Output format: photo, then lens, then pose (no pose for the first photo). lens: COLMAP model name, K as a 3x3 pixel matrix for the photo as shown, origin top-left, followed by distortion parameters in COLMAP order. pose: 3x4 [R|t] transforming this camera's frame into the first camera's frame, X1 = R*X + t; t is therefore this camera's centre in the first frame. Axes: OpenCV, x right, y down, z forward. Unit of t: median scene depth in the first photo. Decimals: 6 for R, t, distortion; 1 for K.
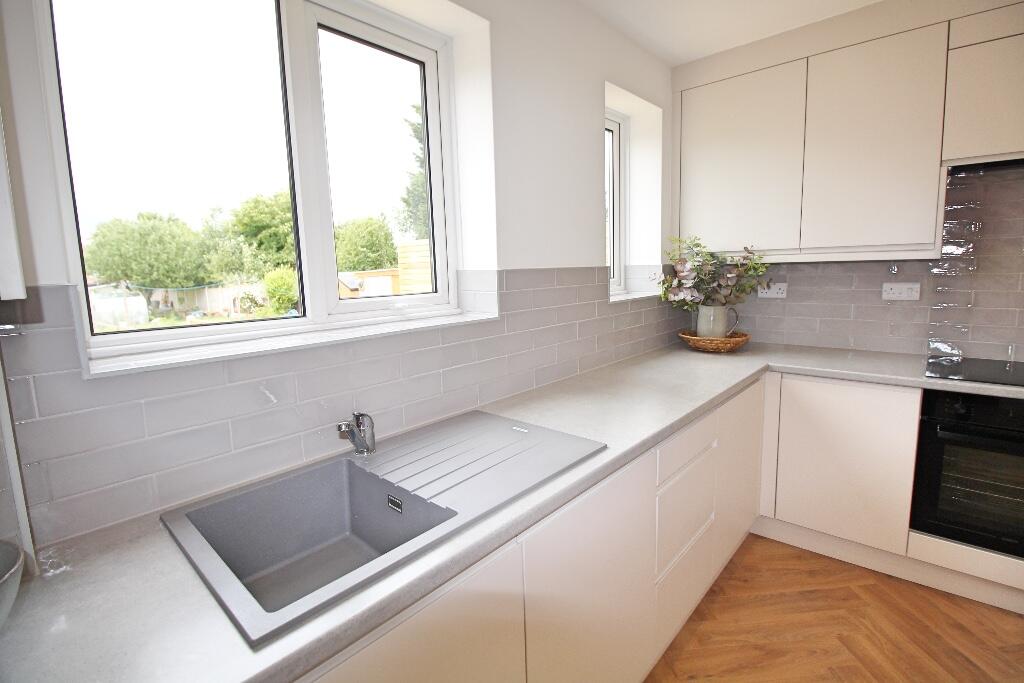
lens RADIAL K [[477.3, 0, 535.6], [0, 477.3, 328.6], [0, 0, 1]] dist [0.014056, -0.000166]
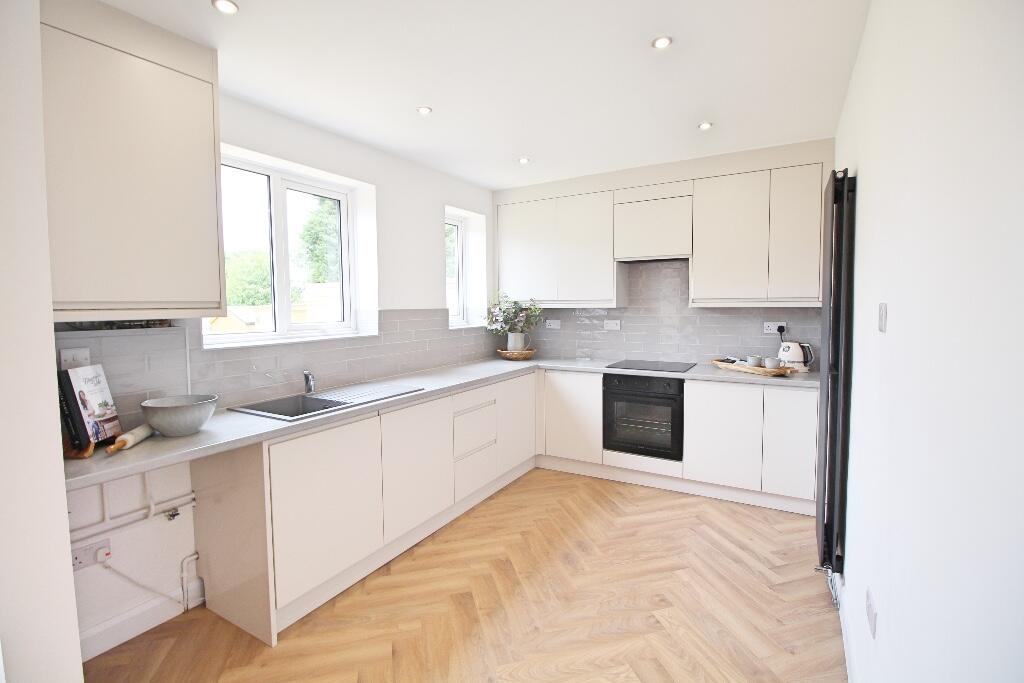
lens RADIAL K [[477.3, 0, 535.6], [0, 477.3, 328.6], [0, 0, 1]] dist [0.014056, -0.000166]
pose [[0.980045, 0.010711, 0.198488, 0.108321], [0.005326, 0.996774, -0.080082, 0.074535], [-0.198706, 0.079541, 0.976826, -0.673126]]
